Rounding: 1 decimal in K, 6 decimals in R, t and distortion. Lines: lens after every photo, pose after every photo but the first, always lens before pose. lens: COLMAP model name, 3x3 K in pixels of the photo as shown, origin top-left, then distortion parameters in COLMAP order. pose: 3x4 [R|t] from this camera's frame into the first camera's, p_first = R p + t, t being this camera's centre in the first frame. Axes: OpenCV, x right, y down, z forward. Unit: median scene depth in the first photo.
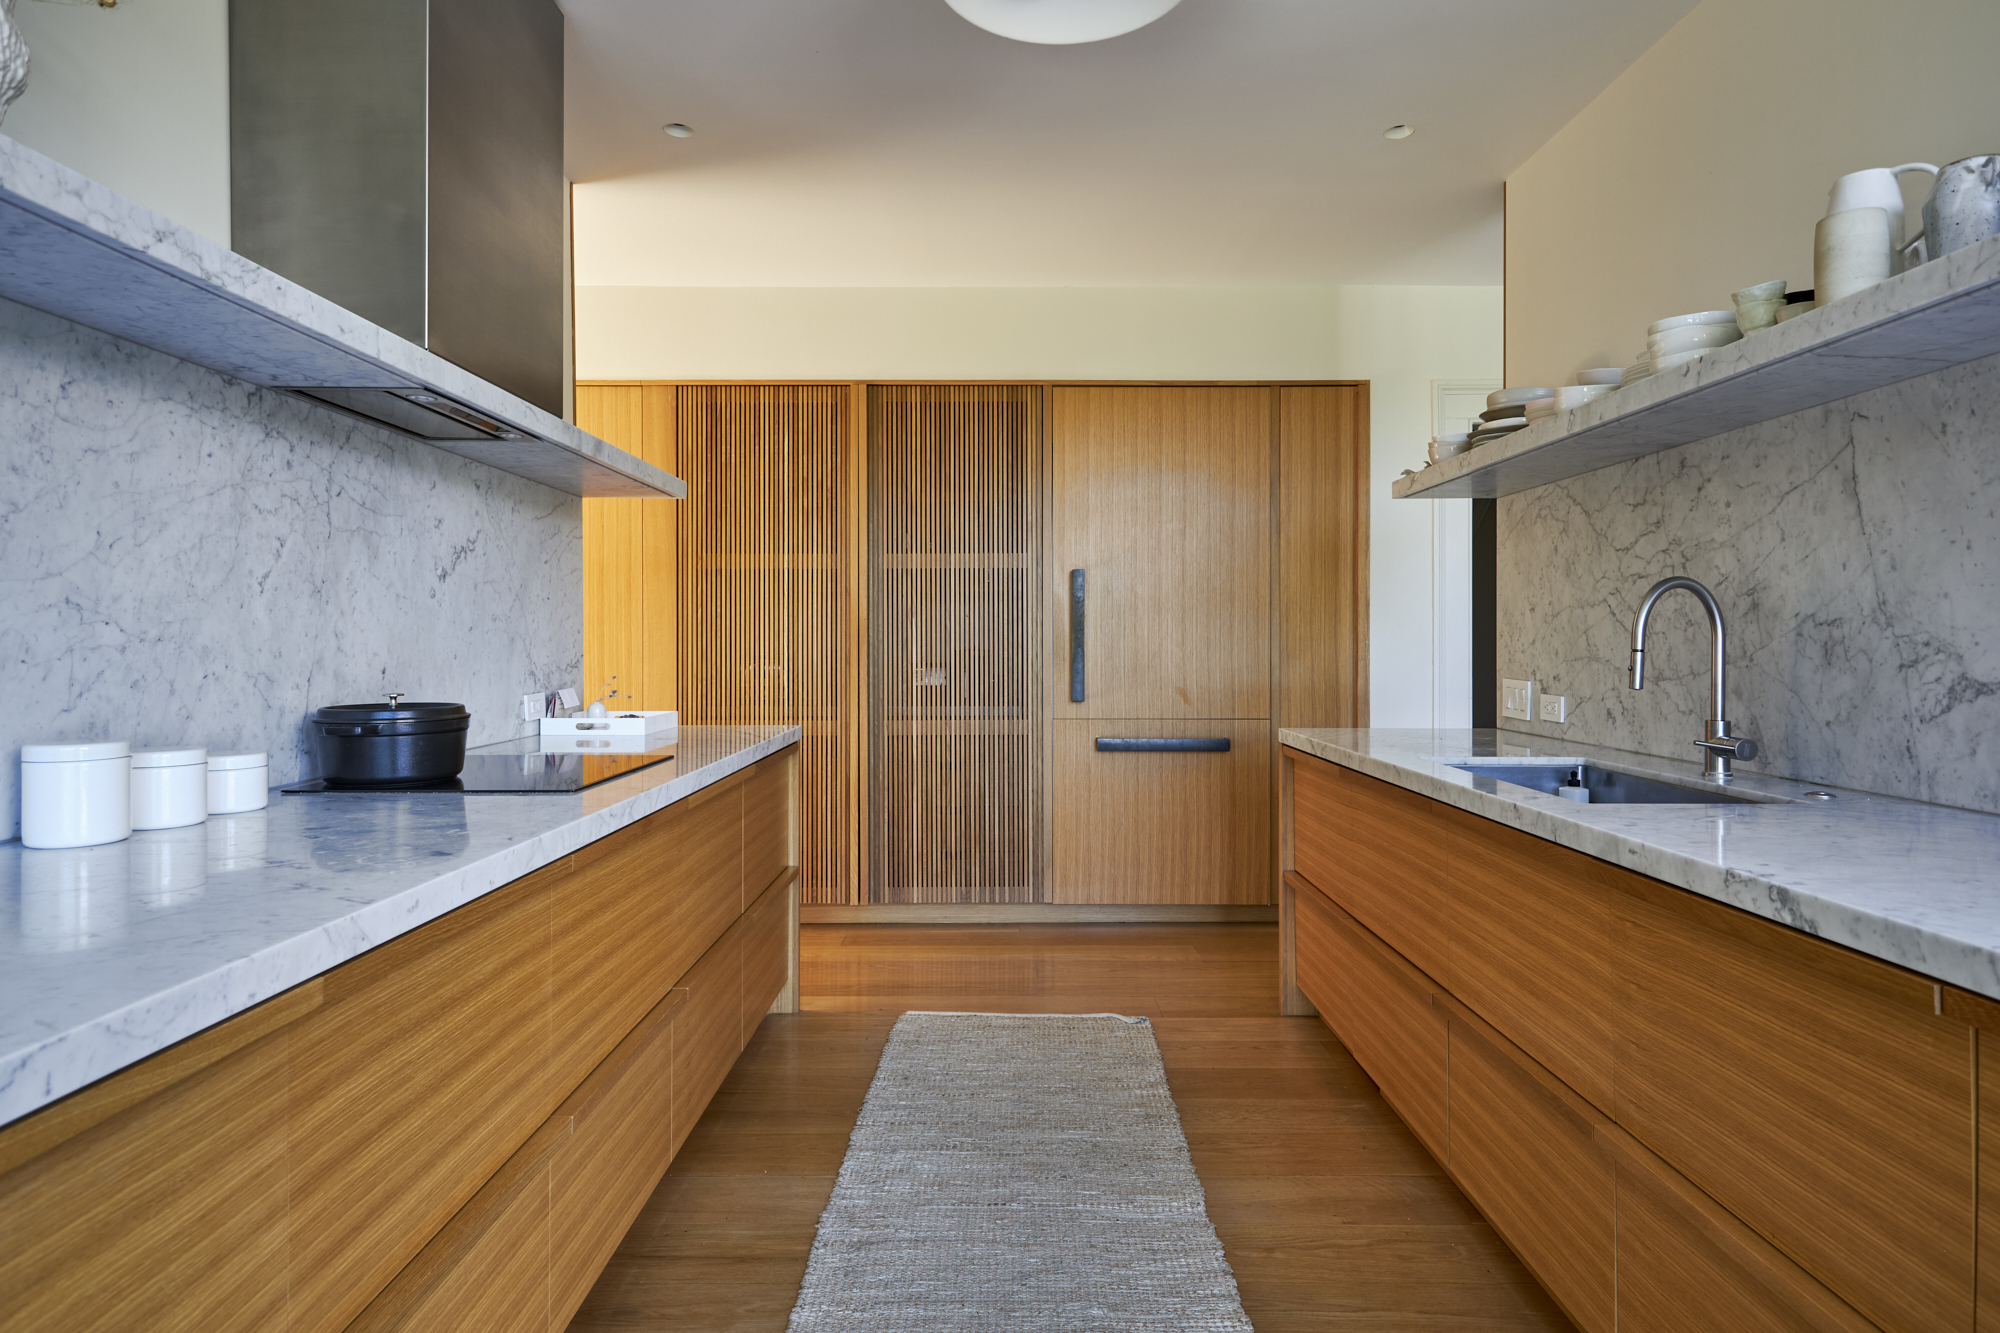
lens RADIAL K [[1075.4, 0, 1012.1], [0, 1075.4, 645.1], [0, 0, 1]] dist [0.002145, 0.001152]
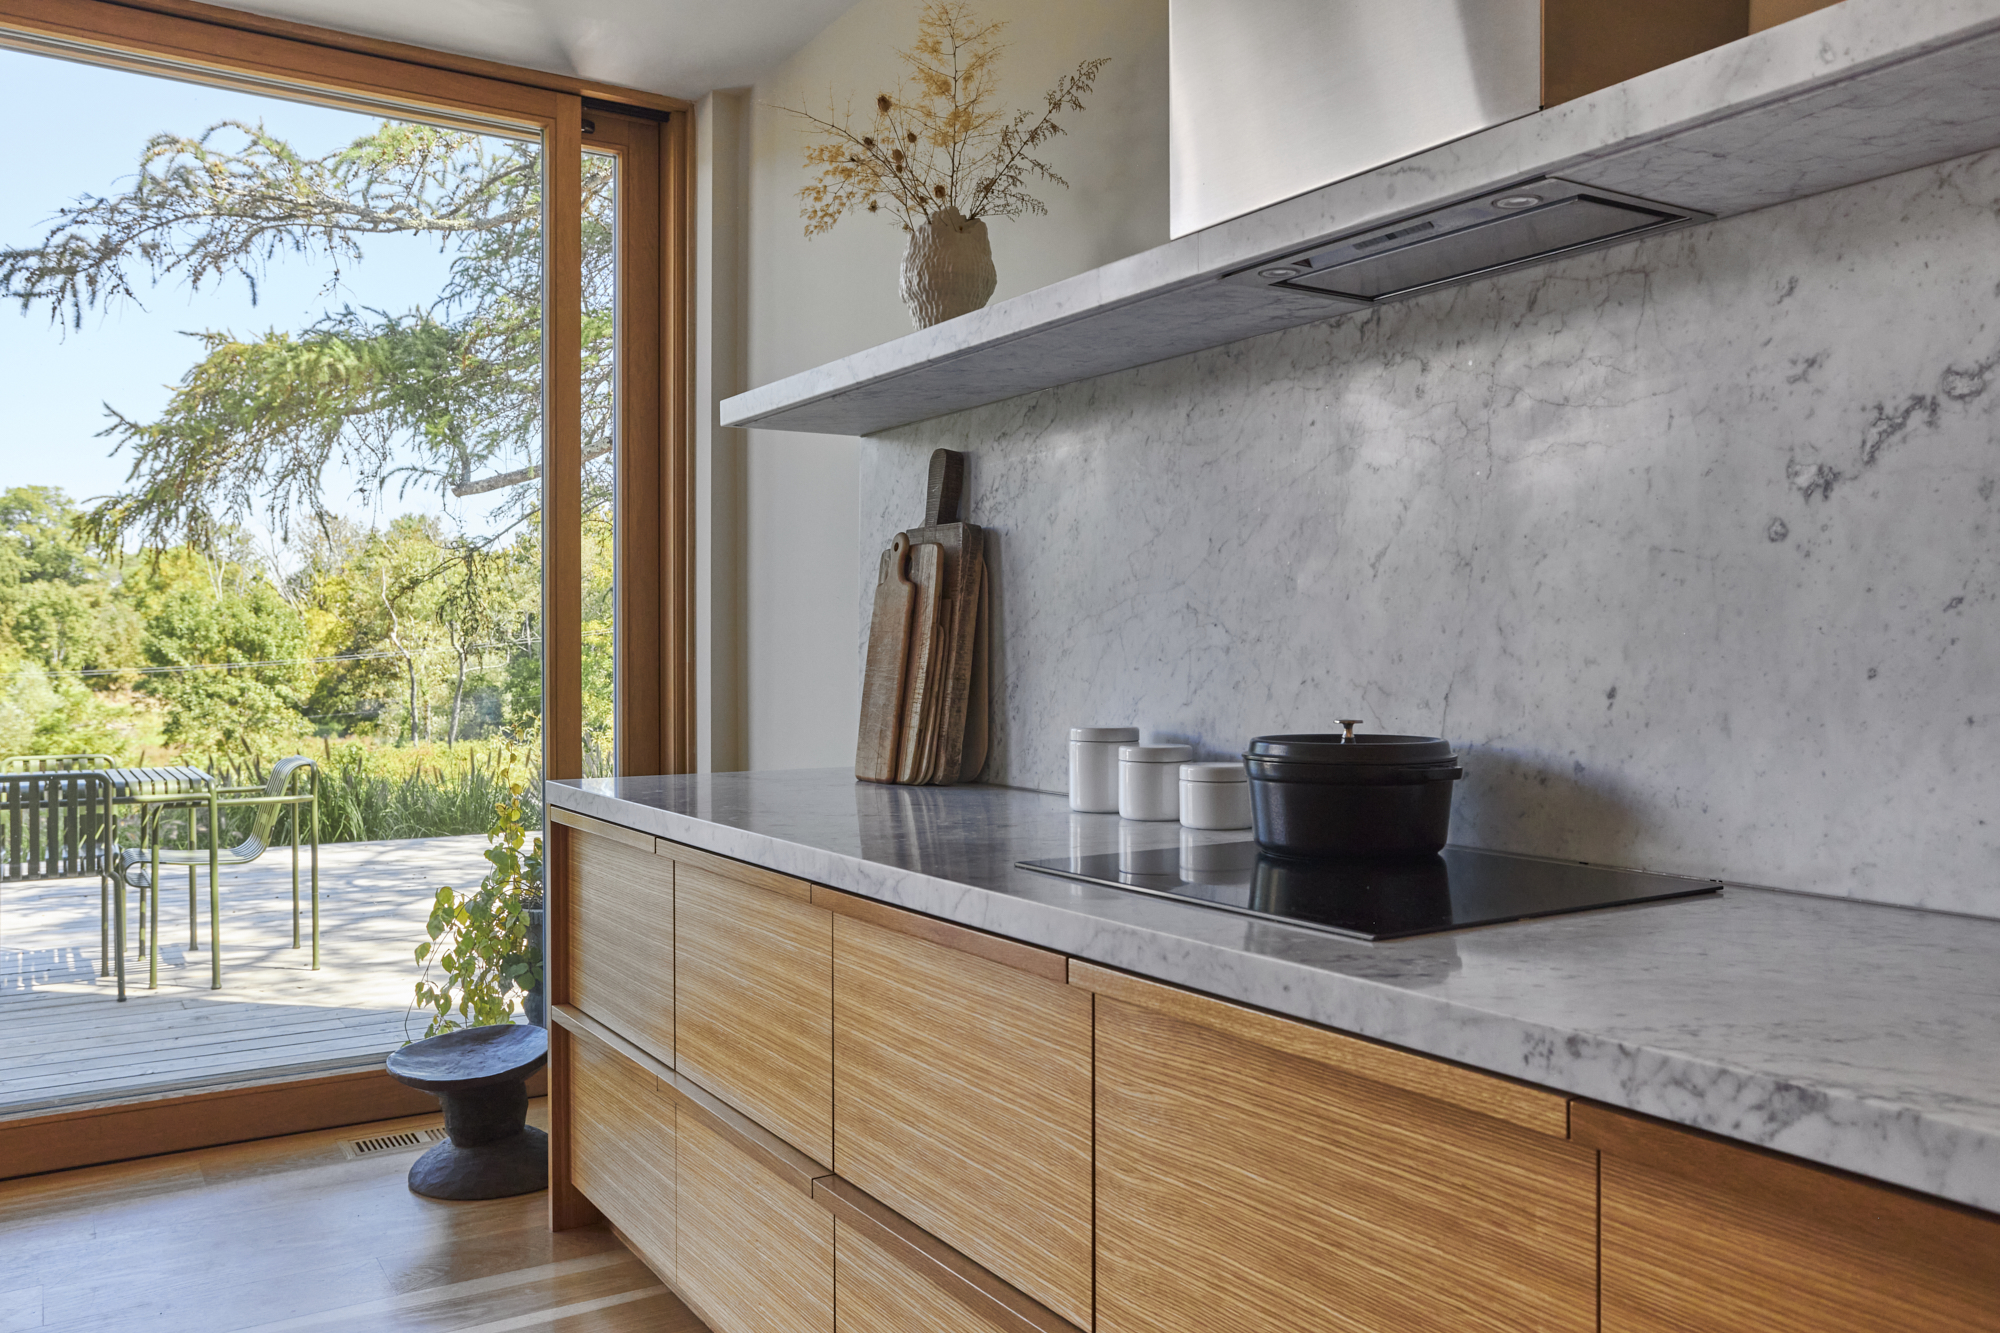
lens RADIAL K [[1548.3, 0, 1004.3], [0, 1548.3, 665.0], [0, 0, 1]] dist [-0.027622, 0.057695]
pose [[-0.847540, 0.005887, -0.530699, 0.101367], [-0.000008, 0.999938, 0.011105, 0.001371], [0.530732, 0.009416, -0.847488, 1.695758]]
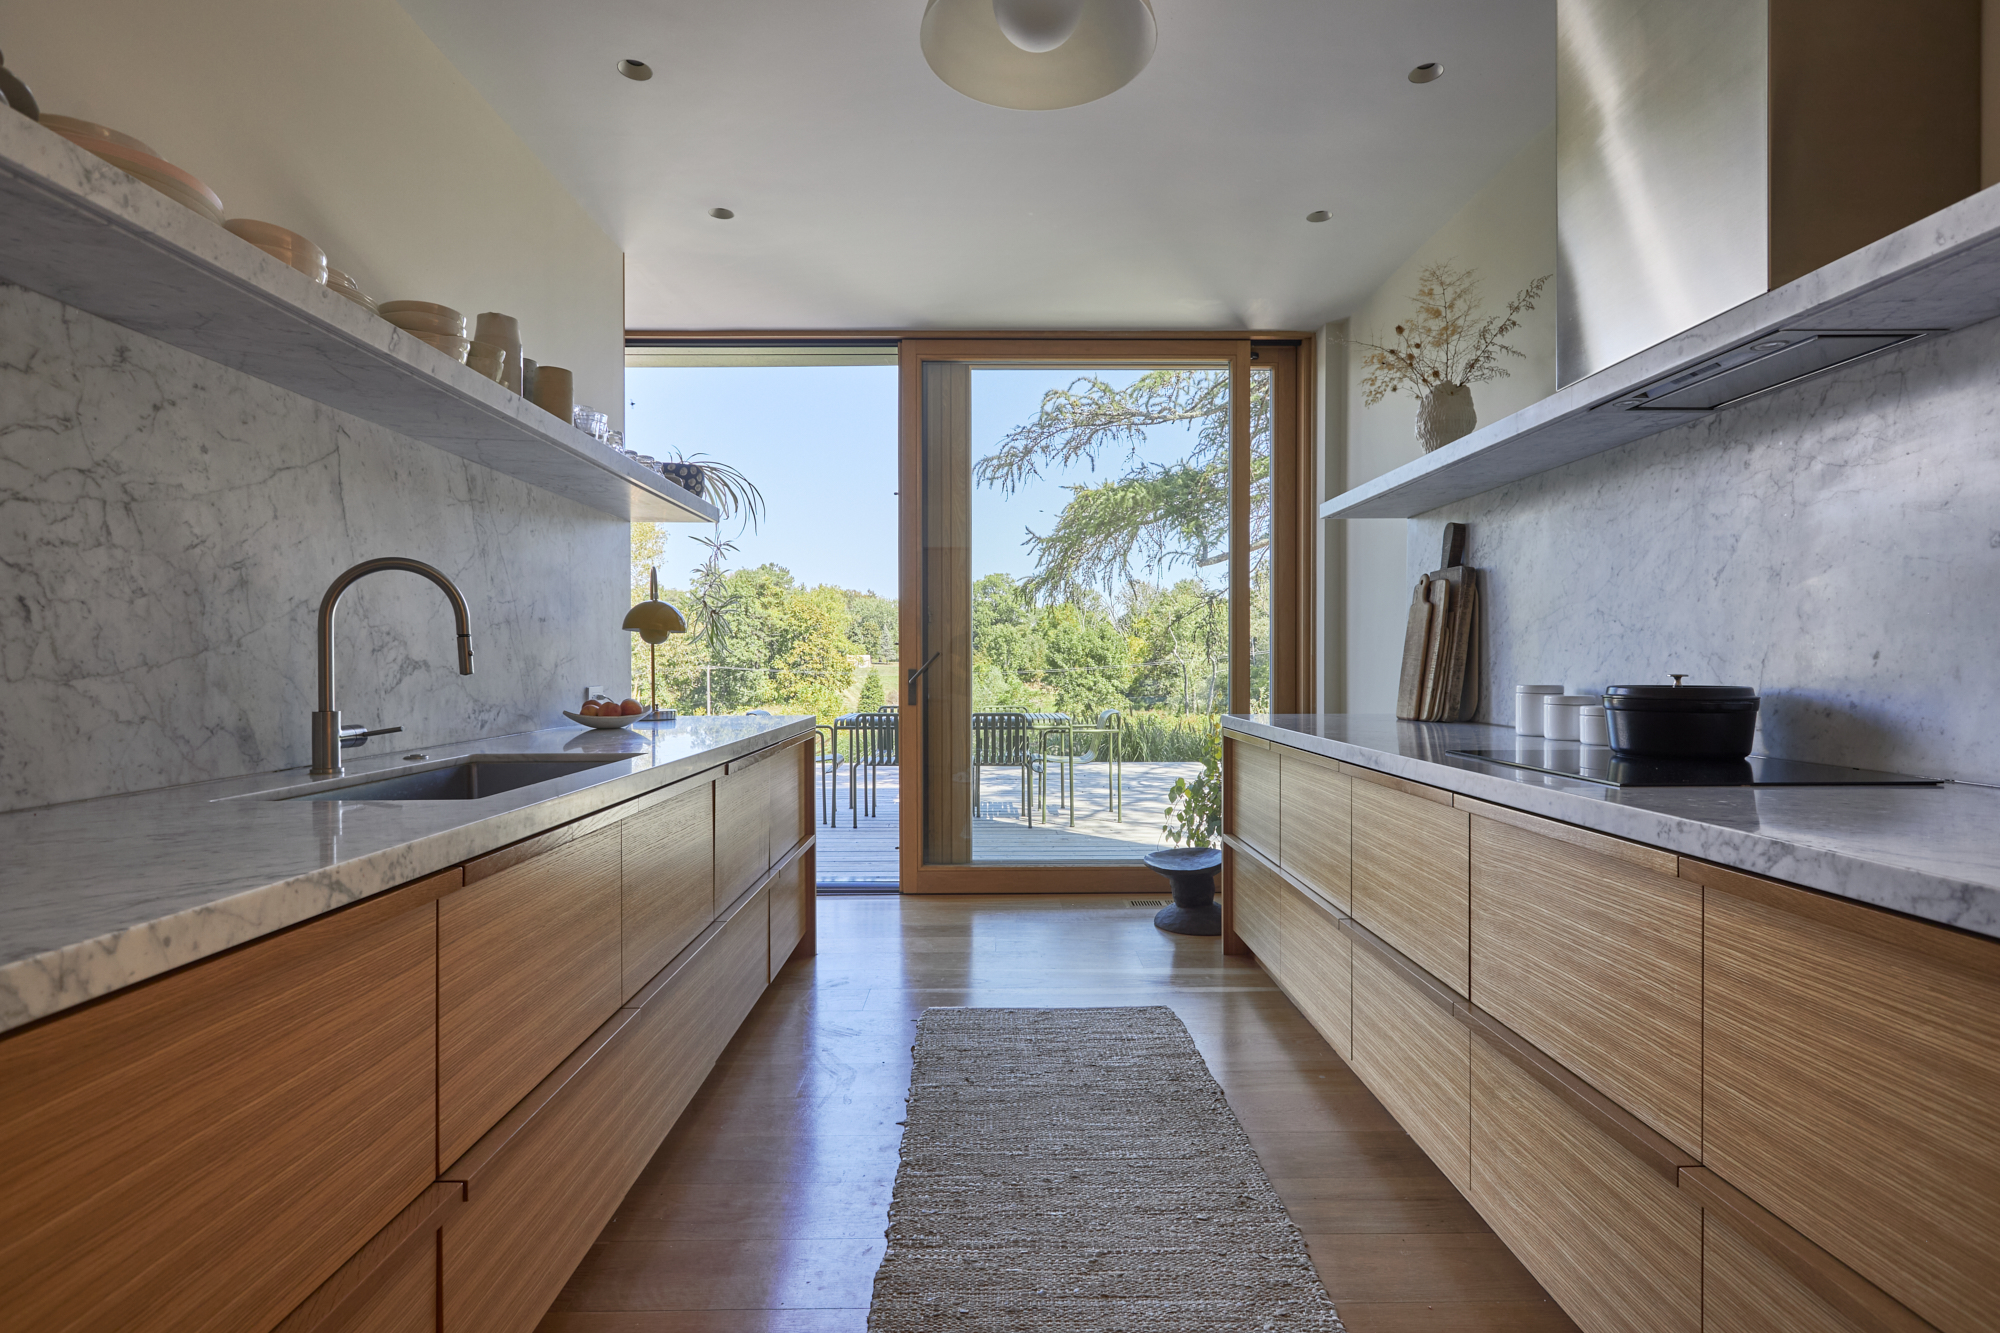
lens RADIAL K [[968.4, 0, 1009.3], [0, 968.4, 670.6], [0, 0, 1]] dist [-0.000550, -0.000454]
pose [[-0.999927, 0.002415, -0.011823, 0.091612], [0.002280, 0.999932, 0.011441, 0.029063], [0.011850, 0.011413, -0.999865, 1.952828]]
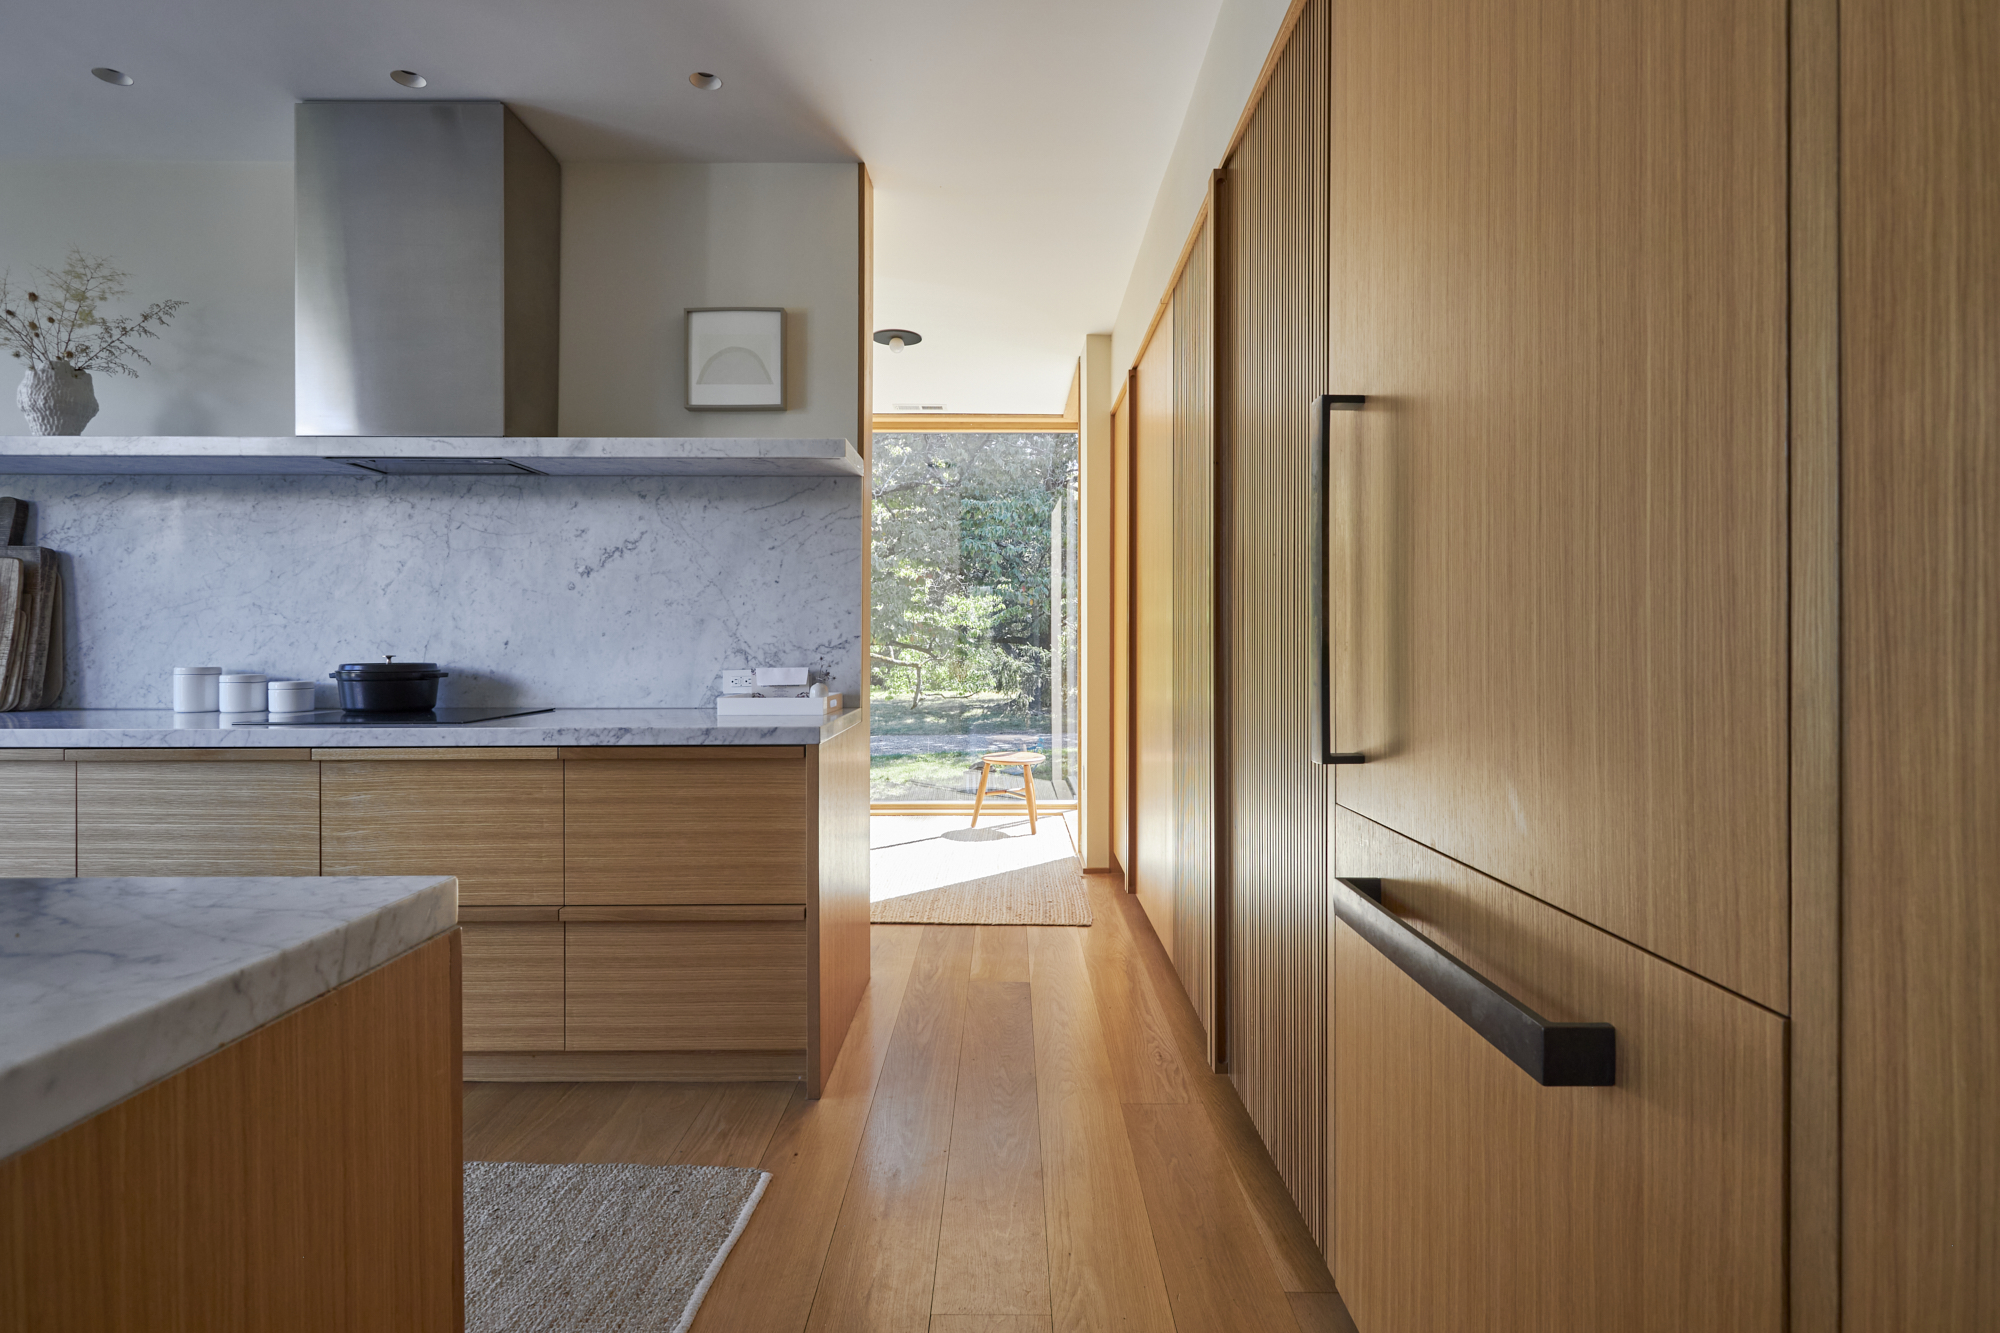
lens RADIAL K [[968.4, 0, 1009.7], [0, 968.4, 645.9], [0, 0, 1]] dist [-0.000550, -0.000454]
pose [[0.007499, 0.002029, -0.999970, 0.819856], [-0.002036, 0.999996, 0.002014, 0.027201], [0.999970, 0.002021, 0.007503, 1.888023]]
